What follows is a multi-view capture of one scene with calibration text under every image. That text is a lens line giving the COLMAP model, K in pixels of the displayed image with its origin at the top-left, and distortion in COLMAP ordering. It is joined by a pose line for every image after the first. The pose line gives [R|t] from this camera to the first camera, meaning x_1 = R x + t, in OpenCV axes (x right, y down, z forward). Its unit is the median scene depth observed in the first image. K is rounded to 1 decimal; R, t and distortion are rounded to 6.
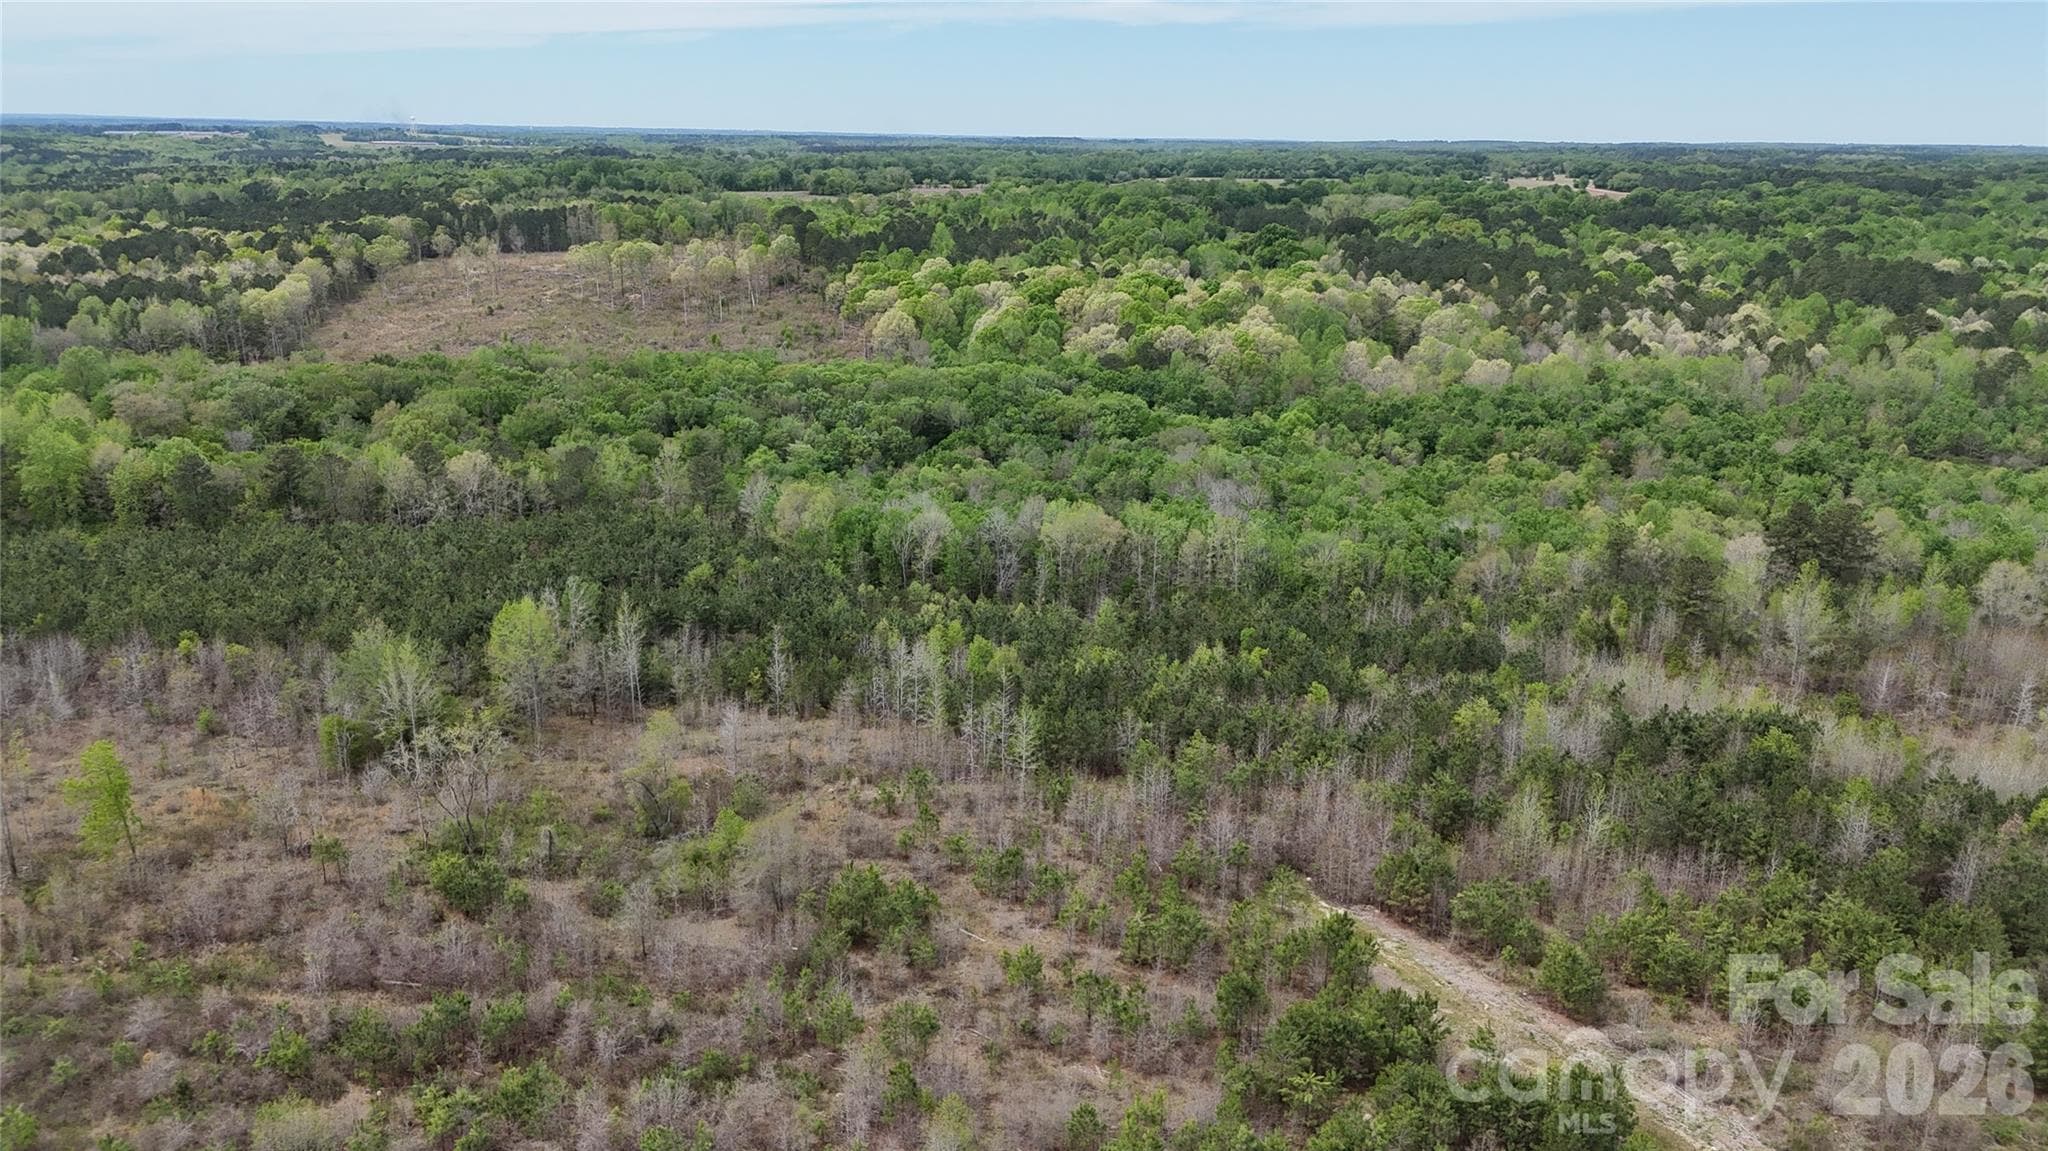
lens RADIAL K [[1511.9, 0, 1021.0], [0, 1511.9, 581.3], [0, 0, 1]] dist [0.070485, -0.066515]
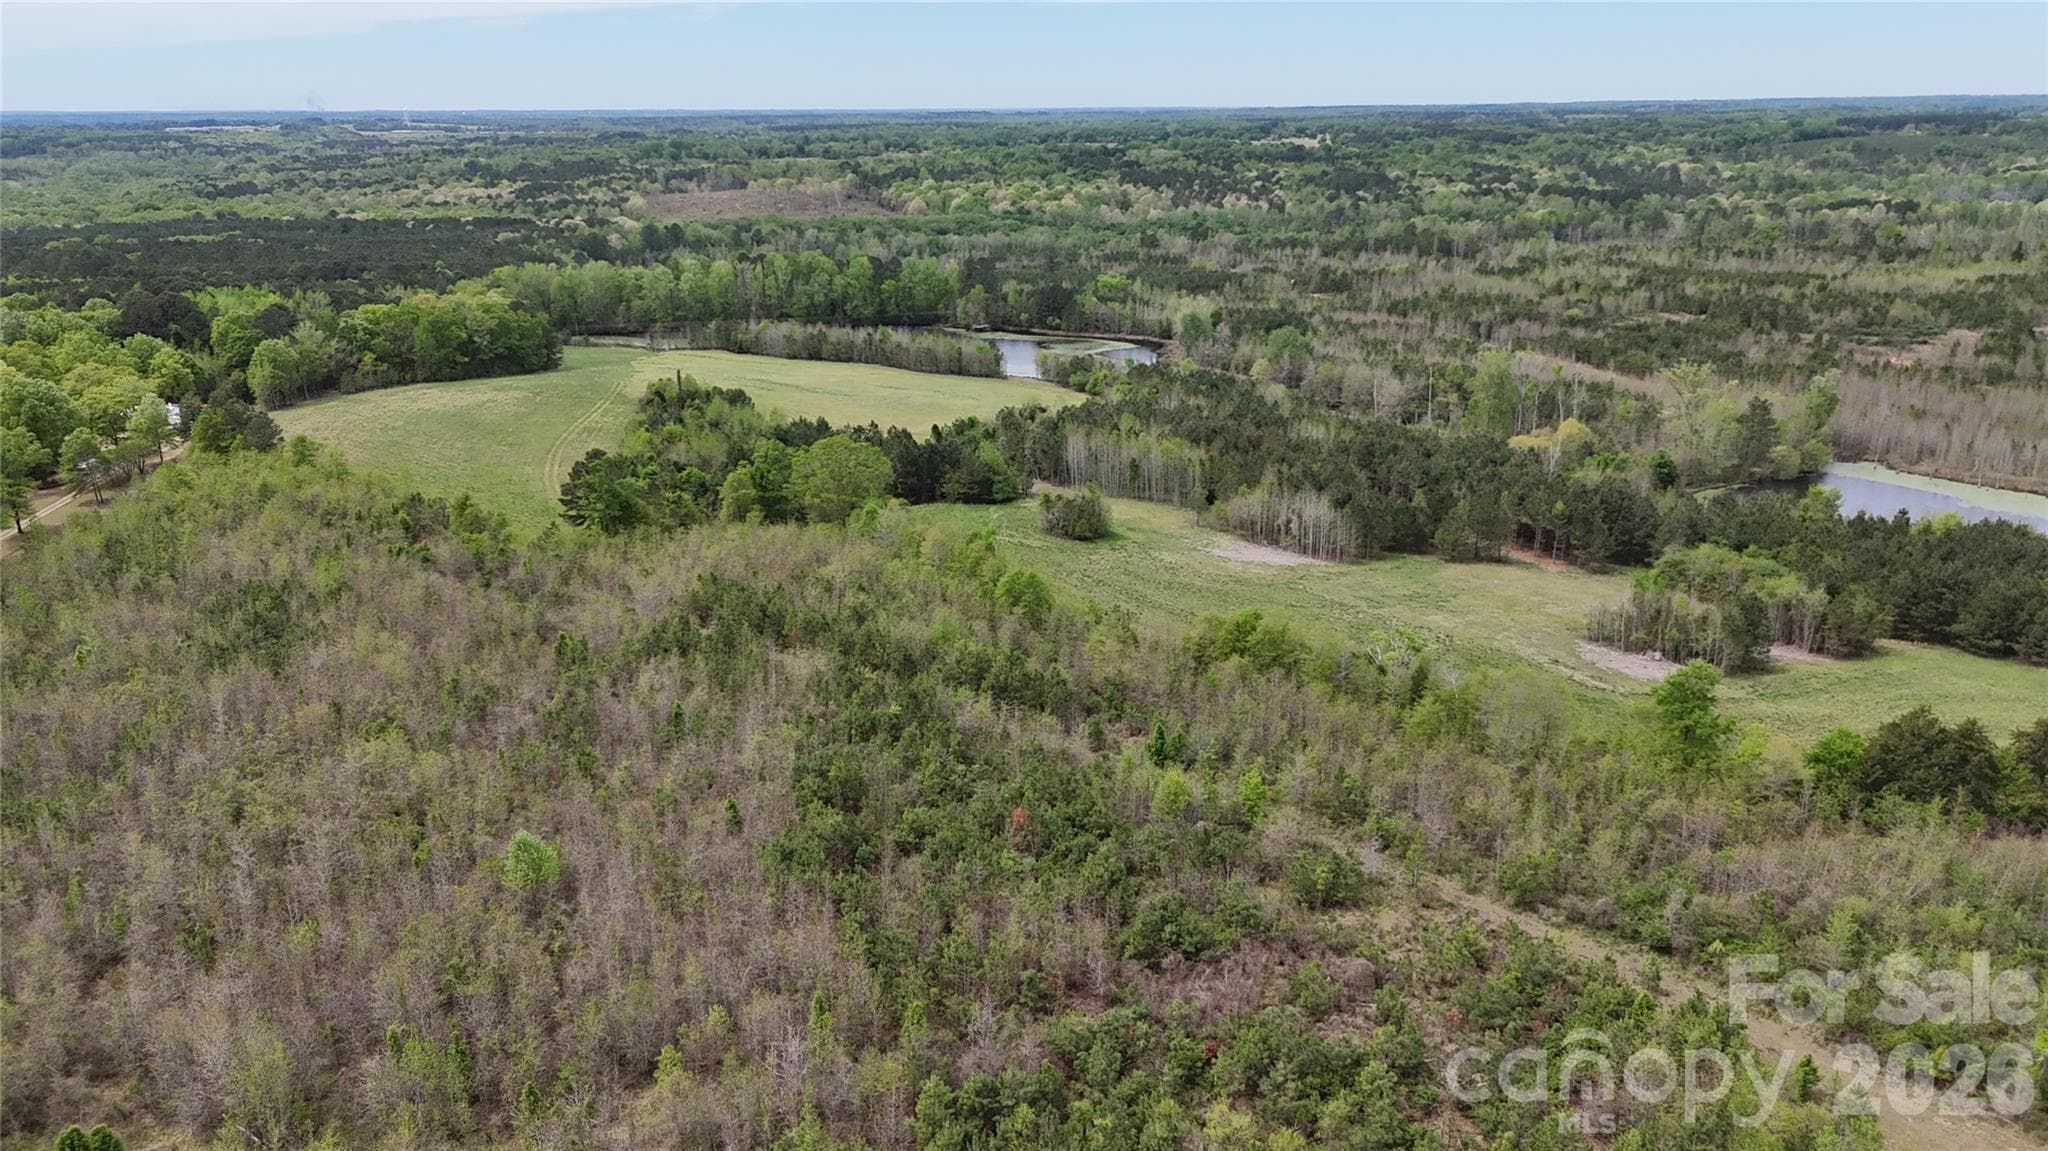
lens RADIAL K [[1511.9, 0, 1038.5], [0, 1511.9, 594.4], [0, 0, 1]] dist [0.070485, -0.066515]
pose [[0.997386, -0.042831, 0.058195, -0.064942], [0.041337, 0.998790, 0.026631, 0.429318], [-0.059265, -0.024156, 0.997950, -1.568418]]
